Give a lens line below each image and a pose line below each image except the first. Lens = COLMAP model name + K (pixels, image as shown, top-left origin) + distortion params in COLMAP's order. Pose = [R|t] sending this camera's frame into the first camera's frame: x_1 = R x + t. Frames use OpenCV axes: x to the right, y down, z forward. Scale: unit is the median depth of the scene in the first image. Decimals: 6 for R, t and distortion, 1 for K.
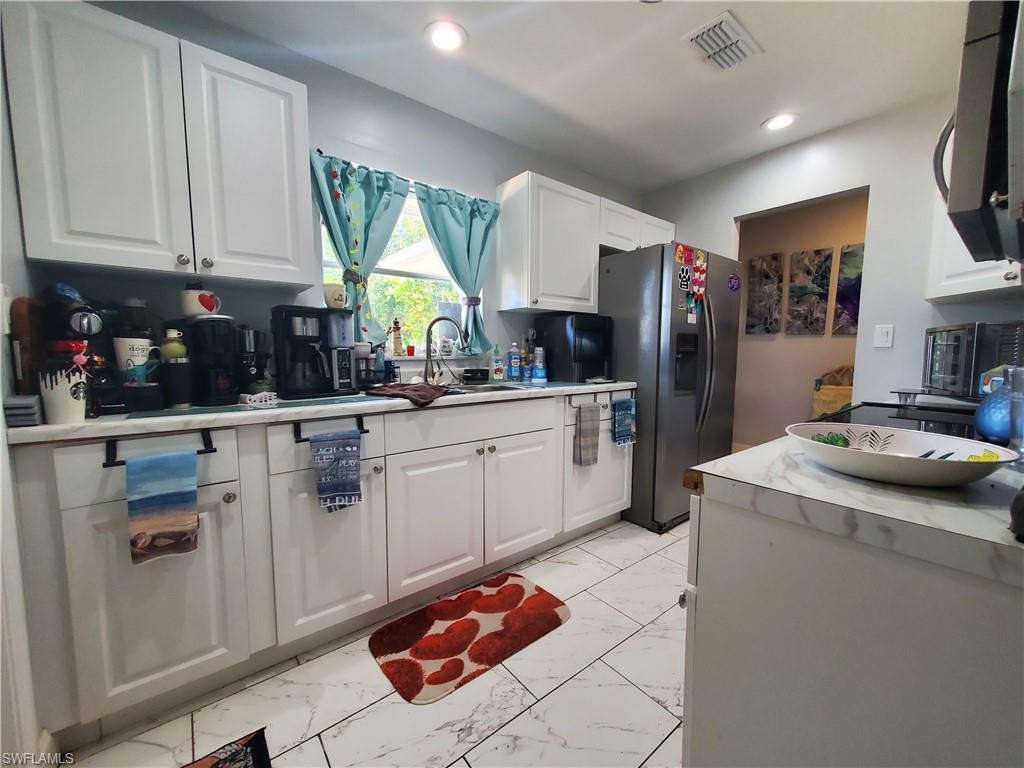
lens RADIAL K [[406.5, 0, 522.0], [0, 406.5, 383.9], [0, 0, 1]] dist [-0.000540, 0.000065]
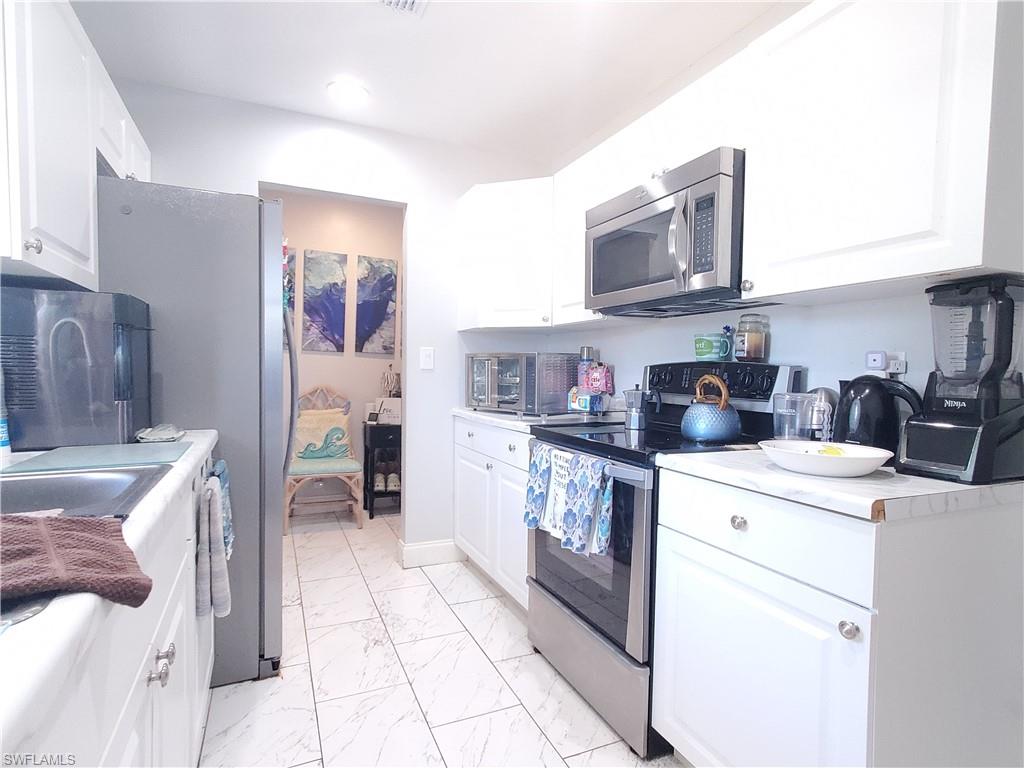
lens RADIAL K [[548.5, 0, 512.0], [0, 548.5, 384.0], [0, 0, 1]] dist [-0.012689, 0.014658]
pose [[0.249484, -0.023264, 0.968099, -0.247836], [0.062314, 0.998025, 0.007924, -0.033669], [-0.966372, 0.058350, 0.250441, 0.304173]]
